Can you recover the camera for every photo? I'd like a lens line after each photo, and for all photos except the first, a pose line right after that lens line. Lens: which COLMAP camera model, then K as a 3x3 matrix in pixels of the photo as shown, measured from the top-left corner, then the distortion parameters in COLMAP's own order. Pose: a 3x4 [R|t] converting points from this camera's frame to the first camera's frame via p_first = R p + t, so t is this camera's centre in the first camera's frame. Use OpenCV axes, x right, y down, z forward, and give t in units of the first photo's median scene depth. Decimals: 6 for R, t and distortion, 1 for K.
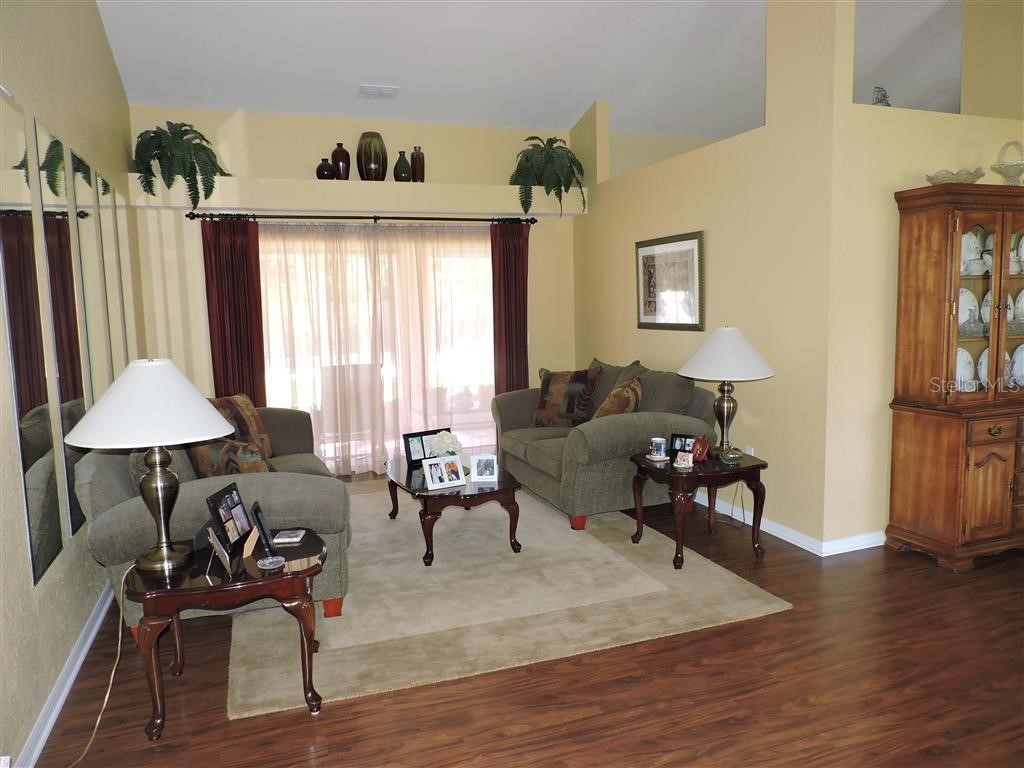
lens RADIAL K [[727.6, 0, 513.9], [0, 727.6, 382.6], [0, 0, 1]] dist [-0.018652, 0.004239]
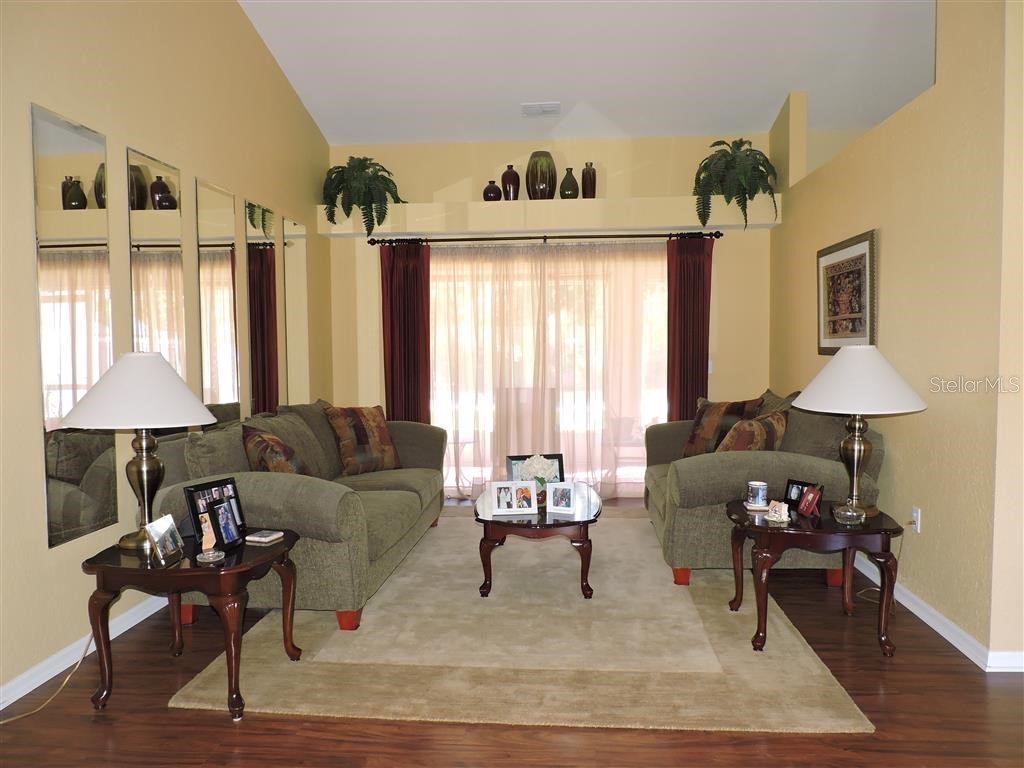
lens RADIAL K [[727.6, 0, 513.1], [0, 727.6, 382.5], [0, 0, 1]] dist [-0.018652, 0.004239]
pose [[0.908433, 0.036078, -0.416471, 0.266599], [-0.058712, 0.997405, -0.041663, 0.015829], [0.413887, 0.062299, 0.908194, 0.148443]]
